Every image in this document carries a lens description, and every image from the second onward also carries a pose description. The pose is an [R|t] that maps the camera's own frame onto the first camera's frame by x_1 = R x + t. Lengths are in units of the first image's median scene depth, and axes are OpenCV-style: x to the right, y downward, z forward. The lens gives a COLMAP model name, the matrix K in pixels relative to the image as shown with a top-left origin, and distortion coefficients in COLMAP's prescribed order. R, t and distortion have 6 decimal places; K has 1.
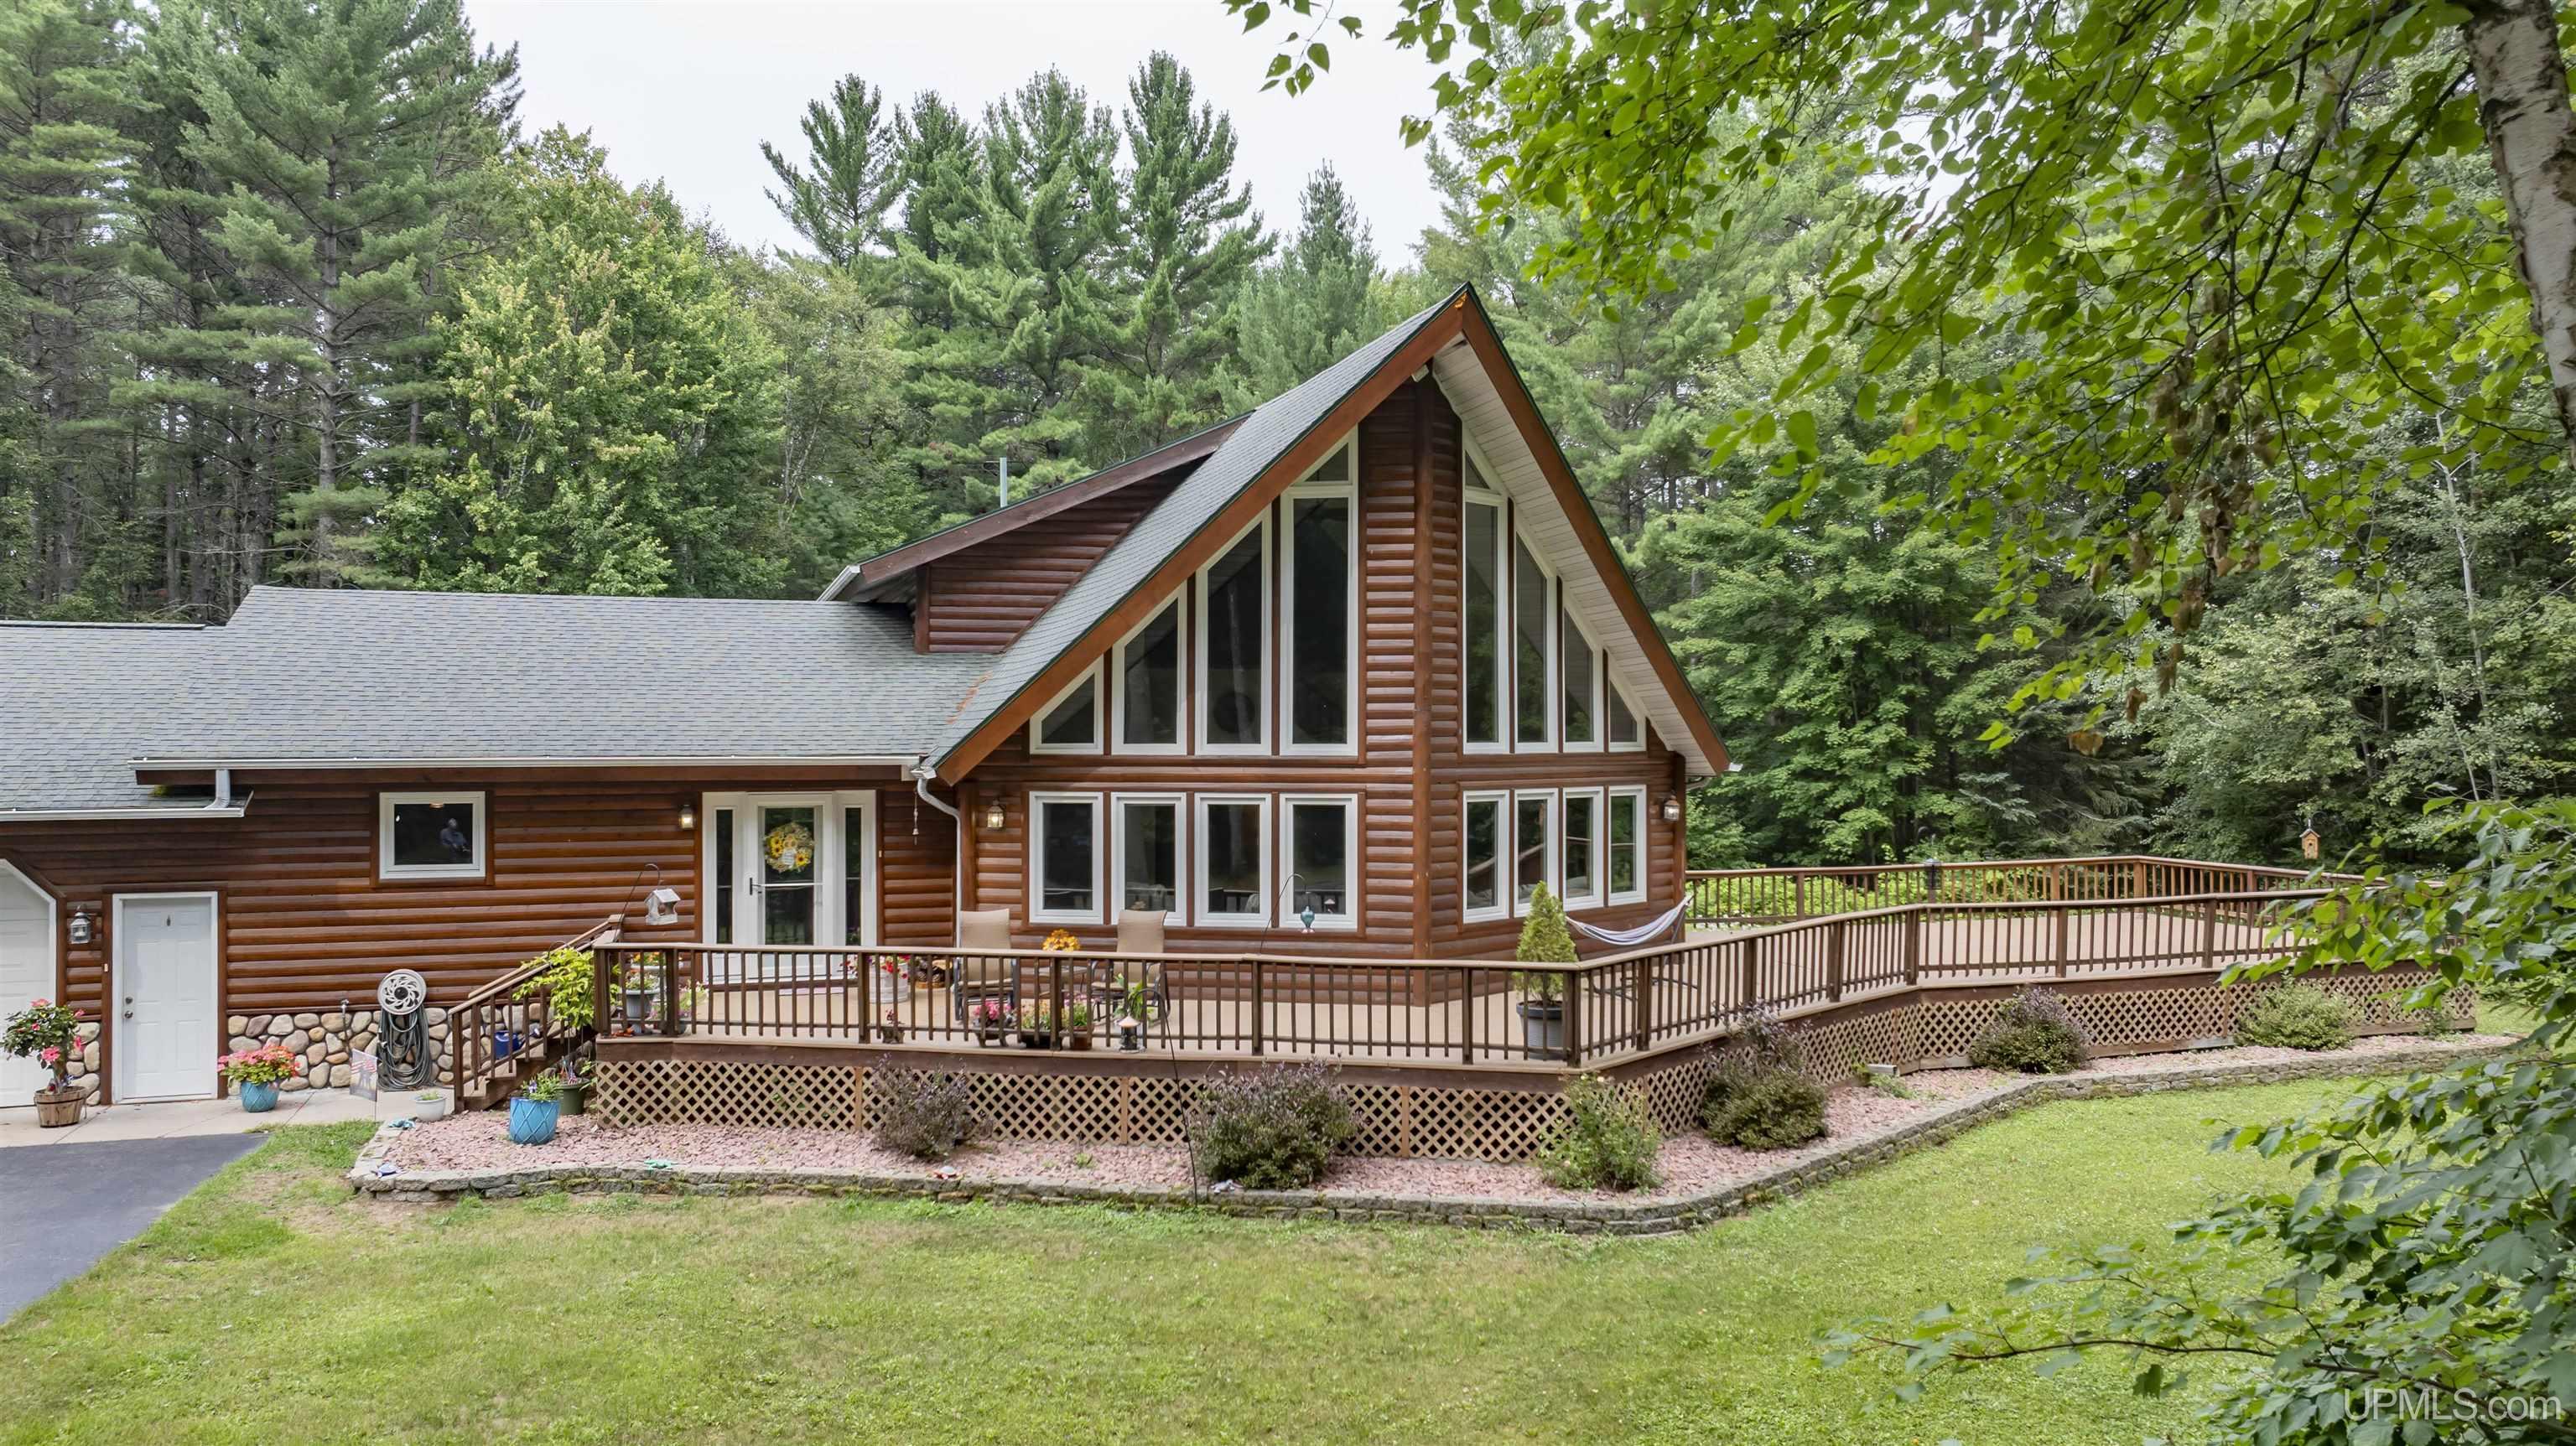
lens RADIAL K [[1828.7, 0, 1297.9], [0, 1828.7, 722.9], [0, 0, 1]] dist [-0.003526, -0.009528]
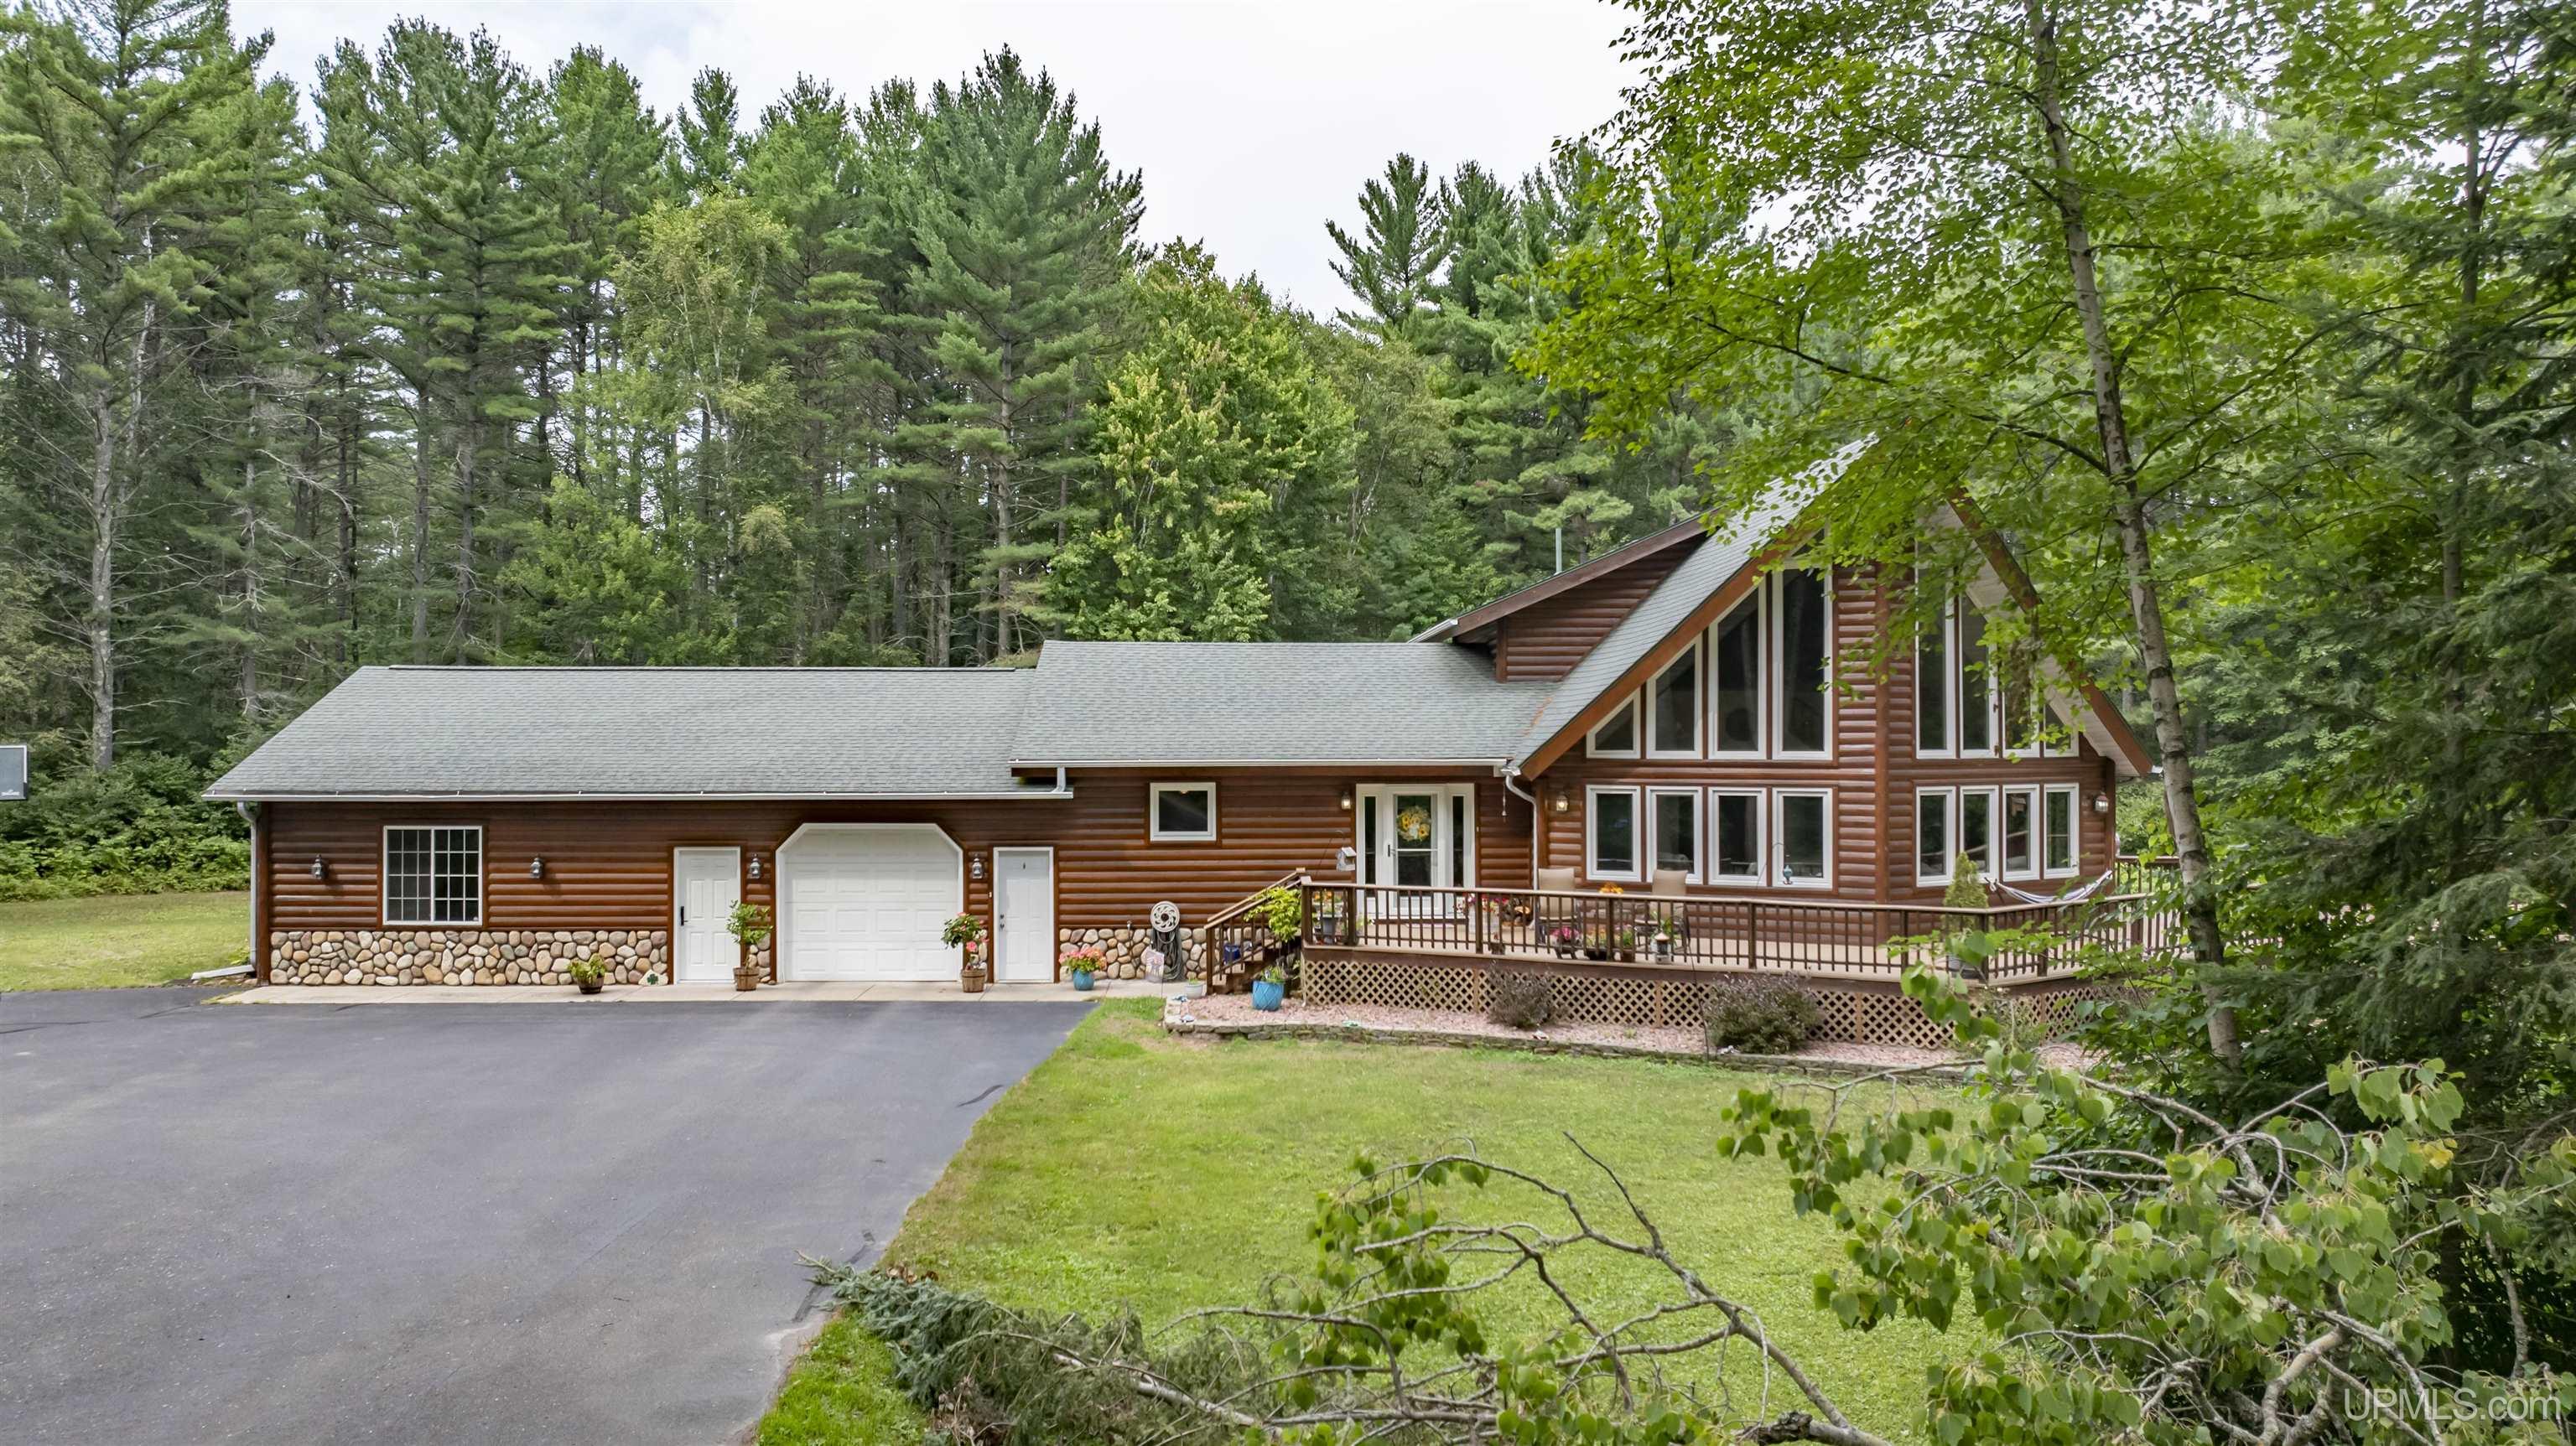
lens RADIAL K [[1828.7, 0, 1297.9], [0, 1828.7, 722.9], [0, 0, 1]] dist [-0.003526, -0.009528]
pose [[0.960301, -0.003002, -0.278951, 0.027196], [0.002988, 0.999995, -0.000473, -0.008662], [0.278952, -0.000380, 0.960305, -0.357393]]
